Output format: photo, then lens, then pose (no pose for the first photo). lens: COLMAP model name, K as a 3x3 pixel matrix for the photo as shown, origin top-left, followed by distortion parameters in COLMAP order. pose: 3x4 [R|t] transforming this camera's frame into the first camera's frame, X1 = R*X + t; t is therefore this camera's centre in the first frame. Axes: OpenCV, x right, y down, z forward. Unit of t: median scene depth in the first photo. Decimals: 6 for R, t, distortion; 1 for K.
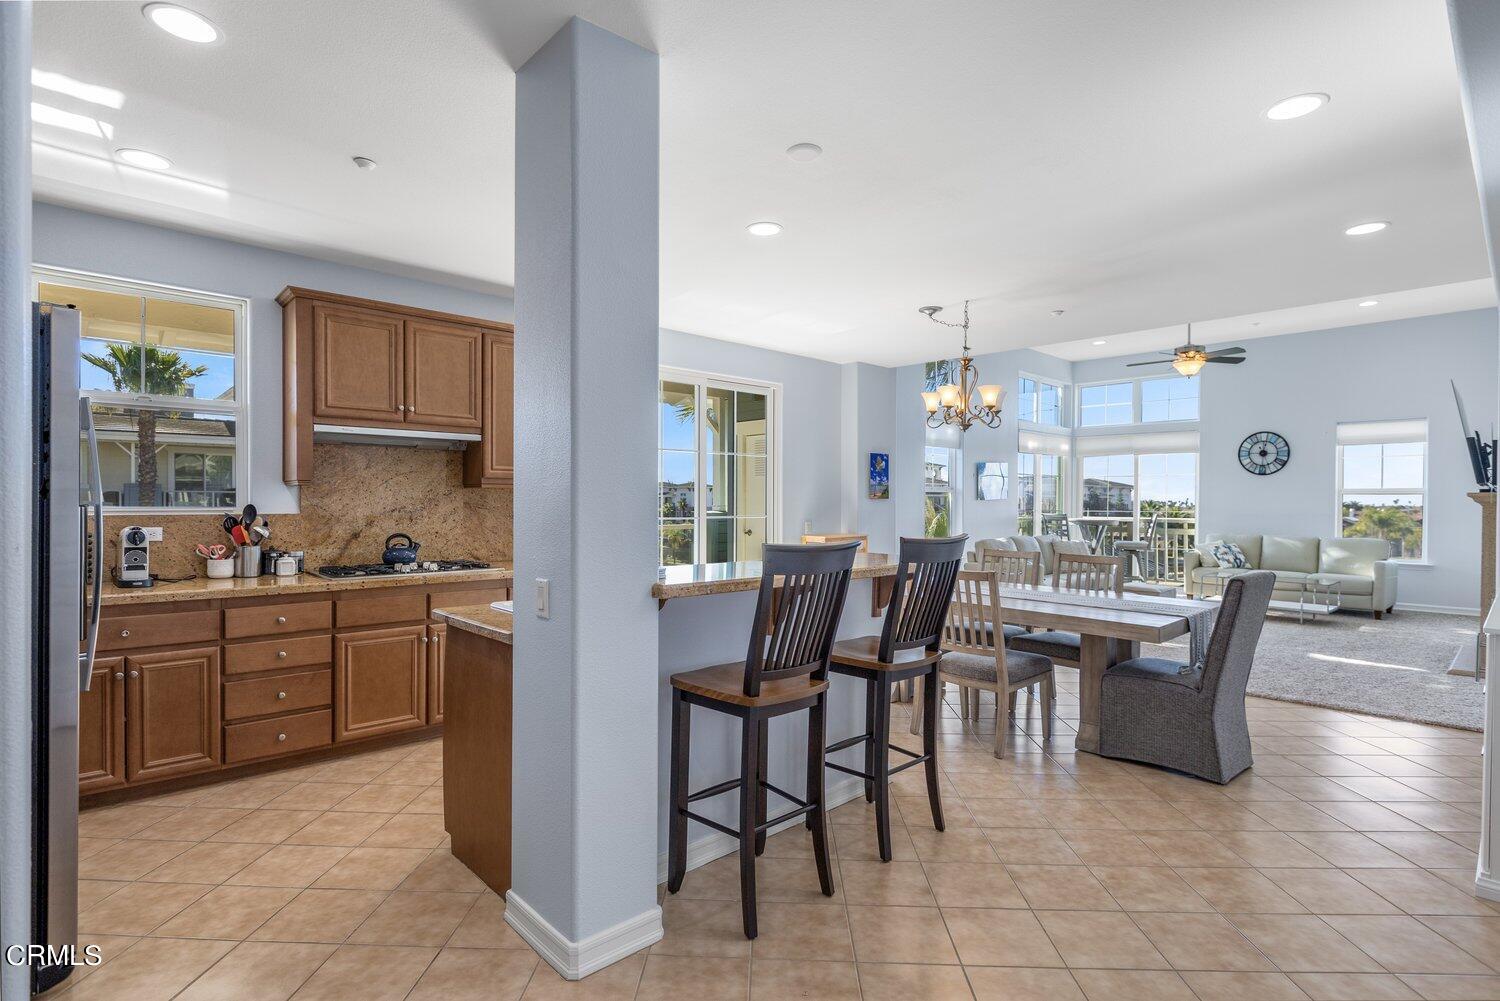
lens RADIAL K [[742.1, 0, 751.1], [0, 742.1, 508.5], [0, 0, 1]] dist [-0.000303, 0.000059]
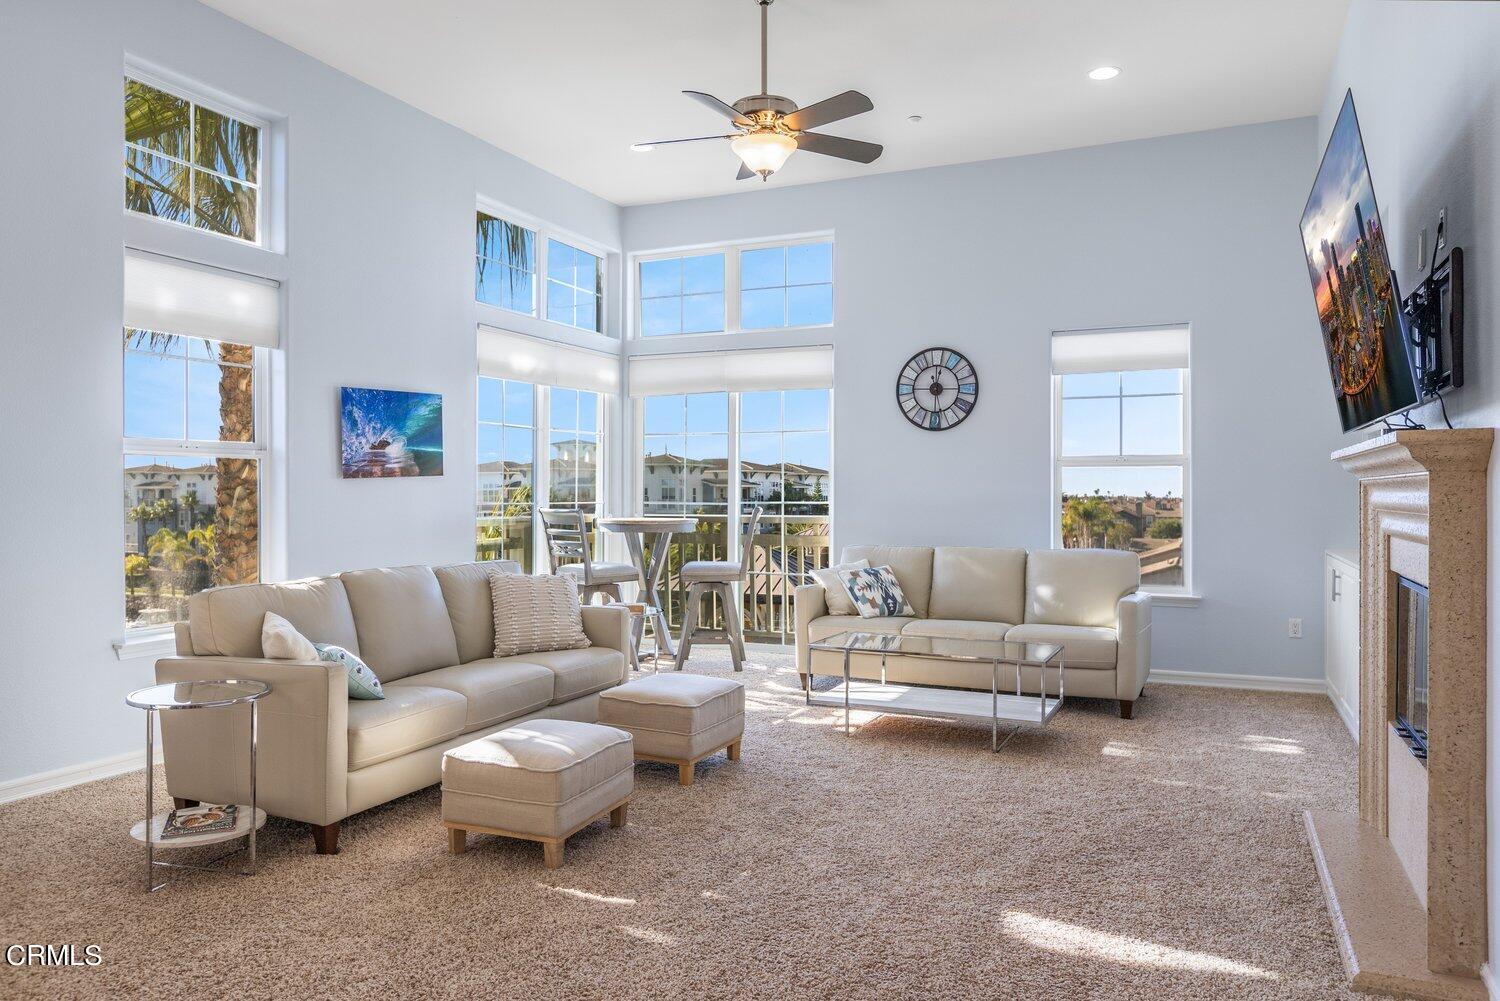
lens RADIAL K [[1018.7, 0, 750.0], [0, 1018.7, 500.5], [0, 0, 1]] dist [-0.000443, 0.000549]
pose [[0.925587, -0.007568, 0.378459, 0.301706], [0.008938, 0.999958, -0.001862, 0.004208], [-0.378430, 0.005106, 0.925616, 0.392823]]
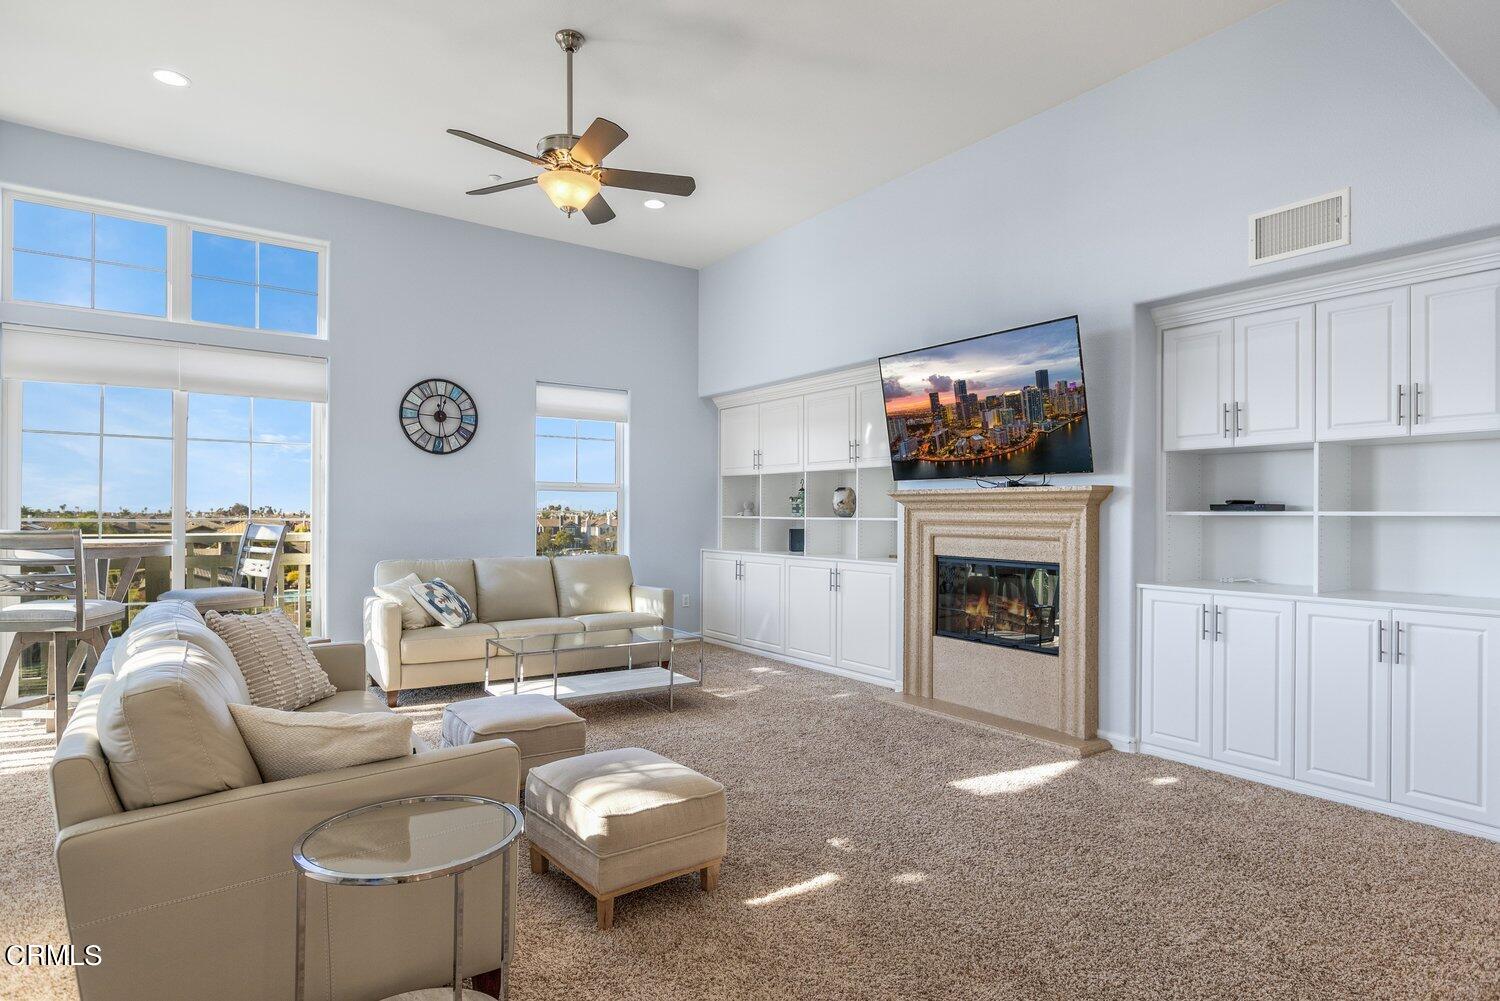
lens RADIAL K [[796.4, 0, 745.6], [0, 796.4, 517.1], [0, 0, 1]] dist [0.001311, 0.000198]
pose [[0.136467, -0.008416, 0.990609, 0.109459], [0.005152, 0.999956, 0.007786, 0.000451], [-0.990631, 0.004041, 0.136505, 0.689347]]
